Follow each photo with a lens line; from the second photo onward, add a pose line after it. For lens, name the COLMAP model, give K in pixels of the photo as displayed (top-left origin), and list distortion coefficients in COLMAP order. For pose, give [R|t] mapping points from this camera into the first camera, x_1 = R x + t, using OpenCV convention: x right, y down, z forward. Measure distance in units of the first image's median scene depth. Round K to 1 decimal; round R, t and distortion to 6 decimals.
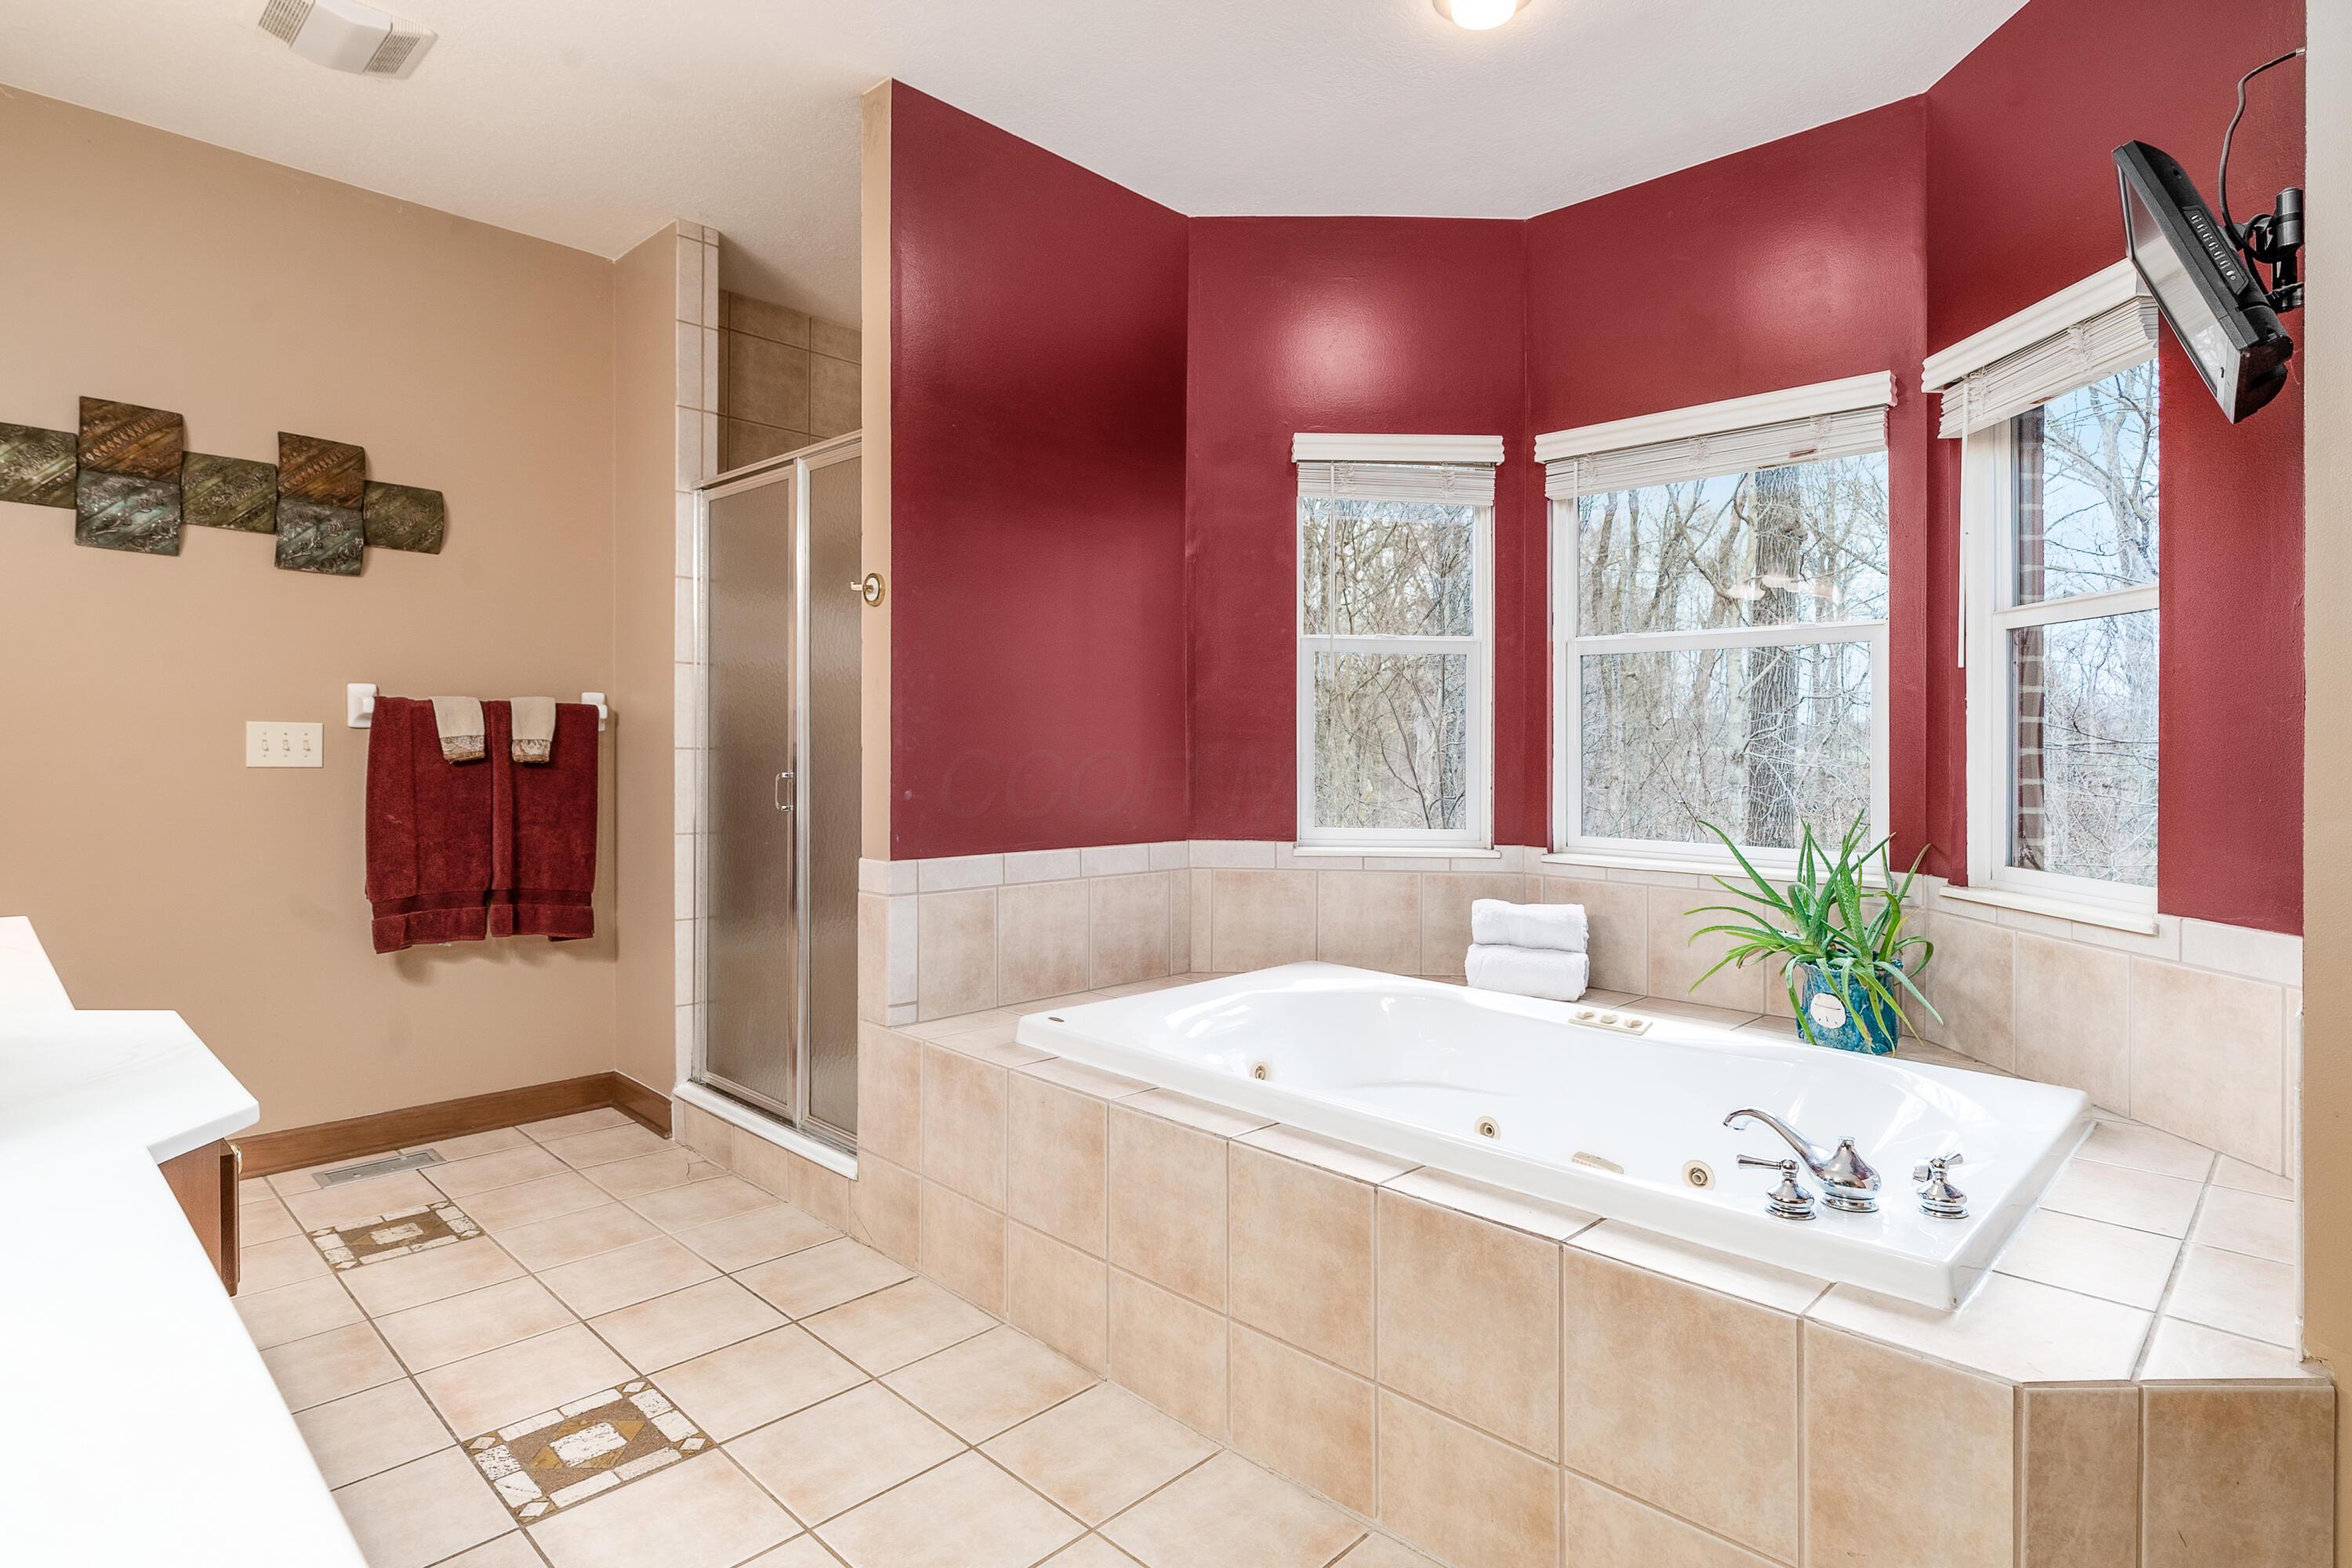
lens RADIAL K [[1218.4, 0, 1178.9], [0, 1218.4, 745.2], [0, 0, 1]] dist [0.000114, 0.000275]
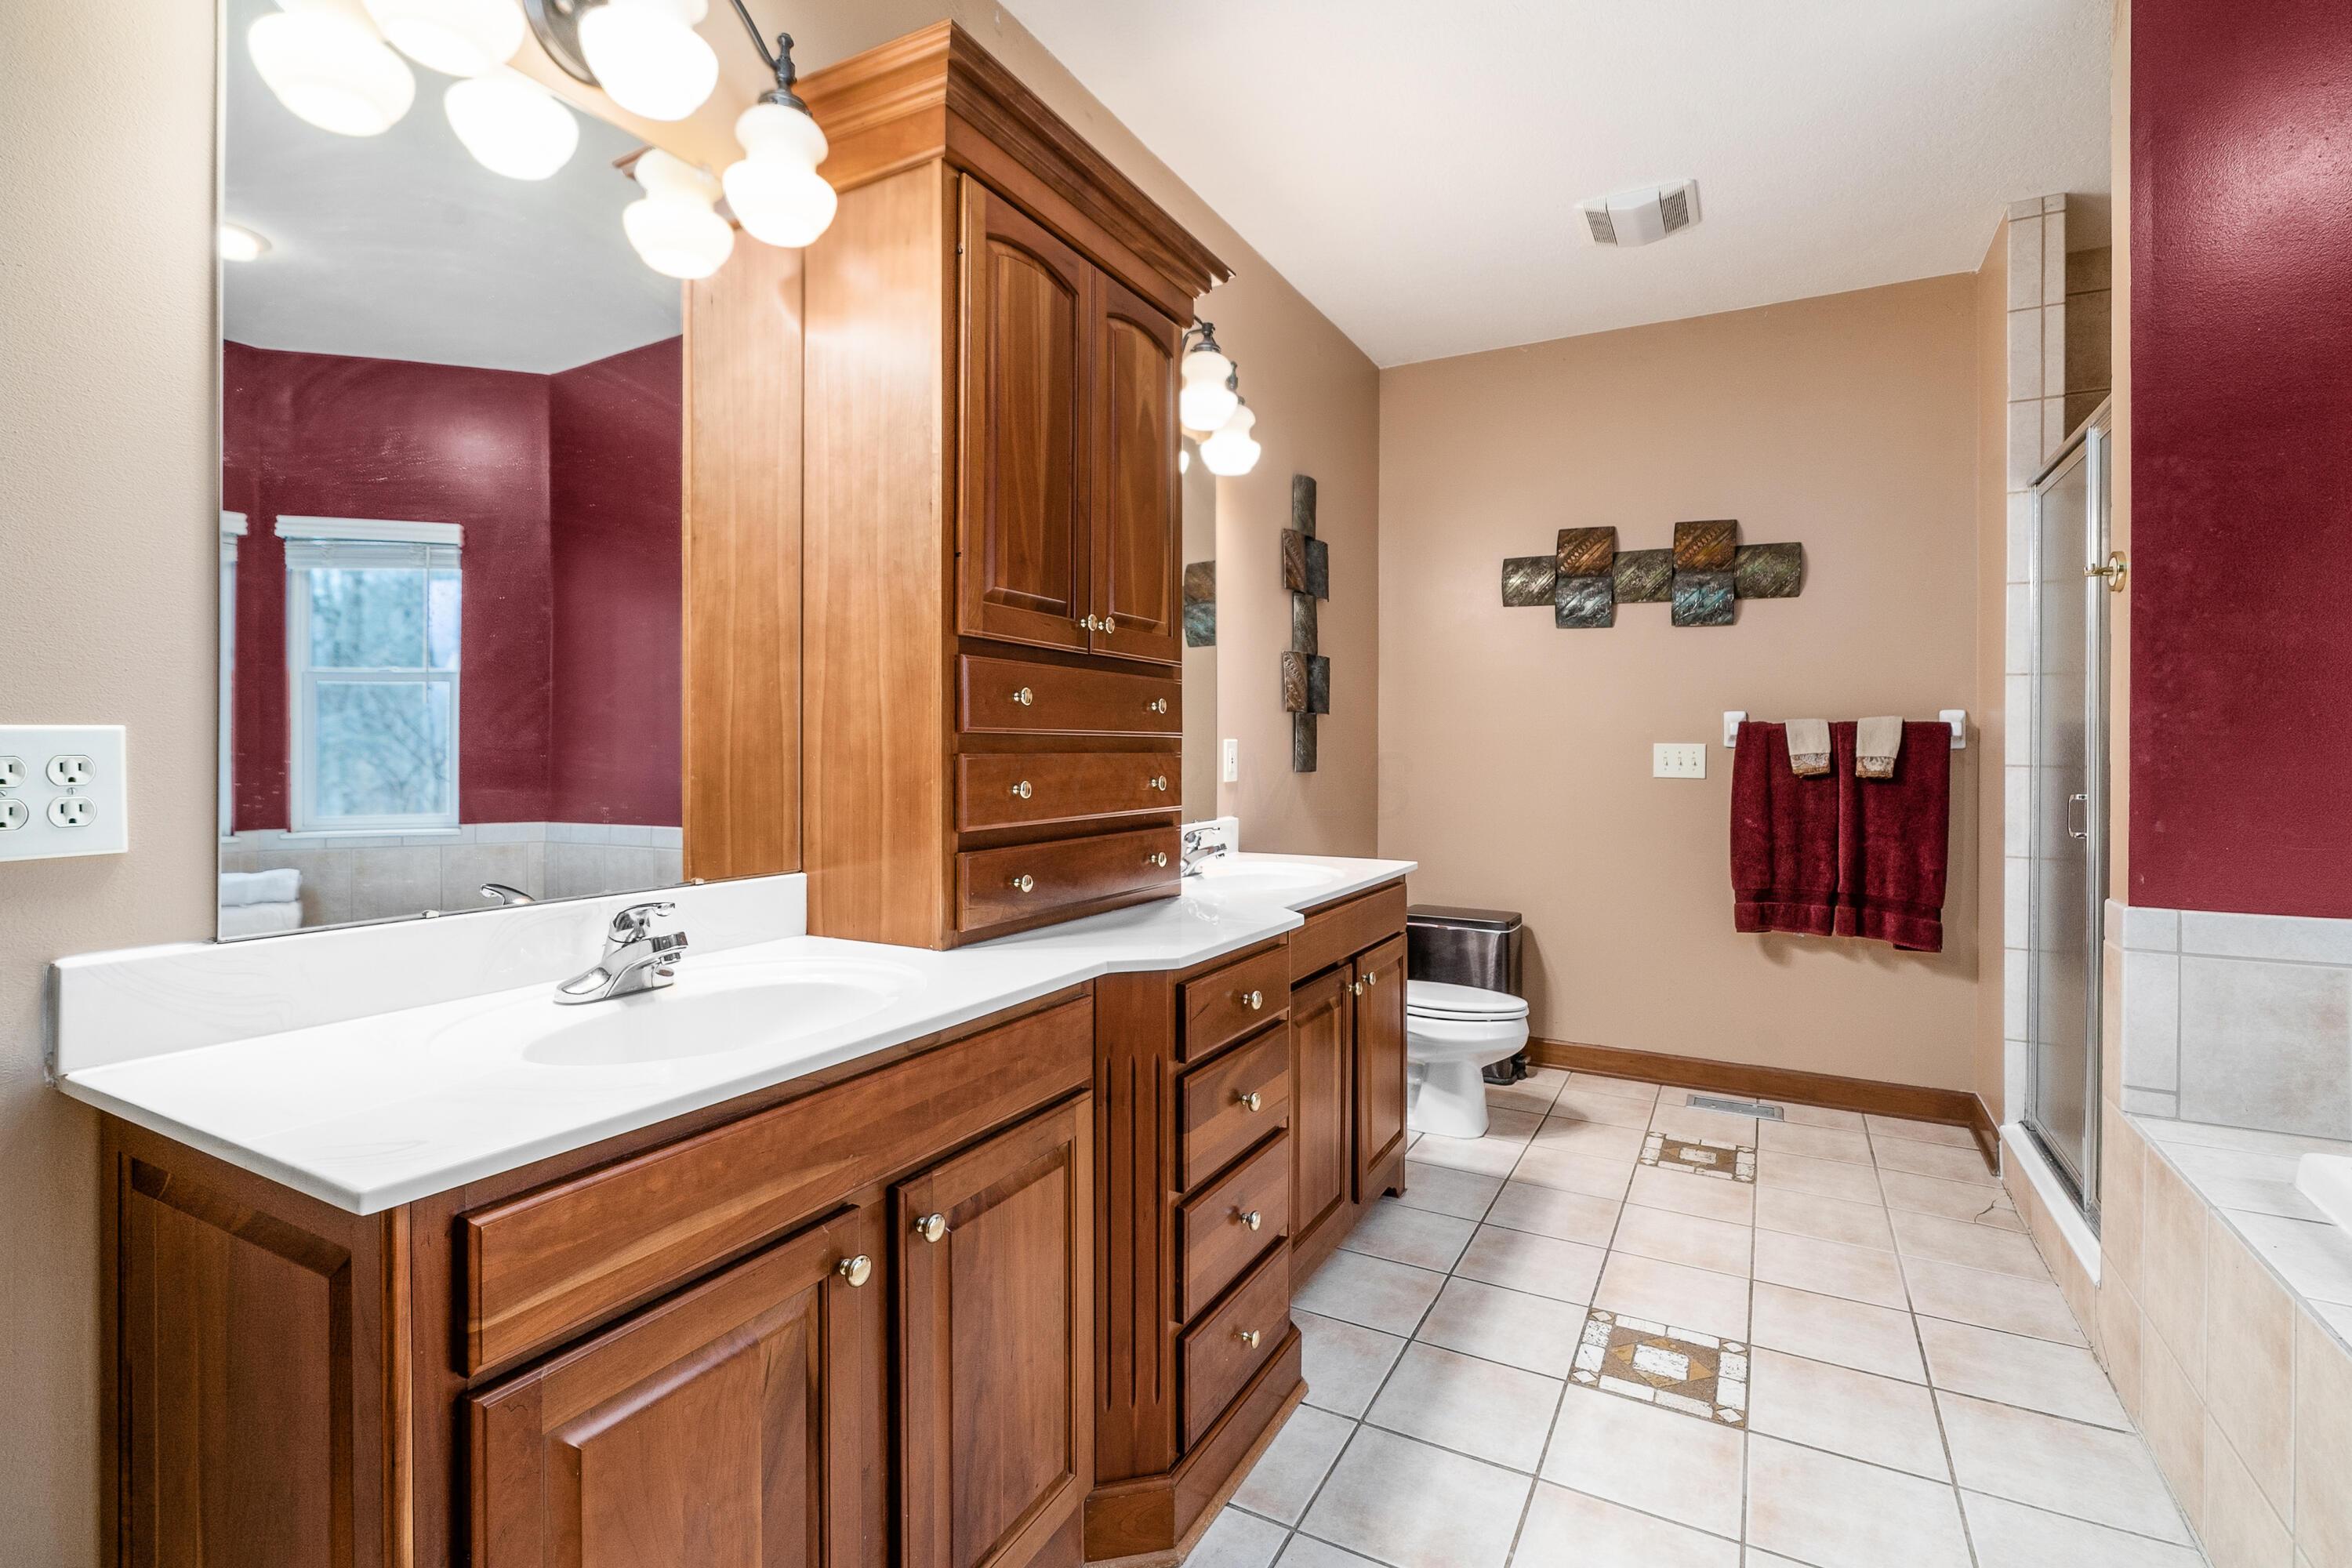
lens RADIAL K [[1073.5, 0, 1182.2], [0, 1073.5, 761.0], [0, 0, 1]] dist [-0.000890, -0.000157]
pose [[0.271698, 0.001911, -0.962381, 0.236508], [-0.004062, 0.999991, 0.000839, 0.000919], [0.962374, 0.003681, 0.271703, 0.177608]]
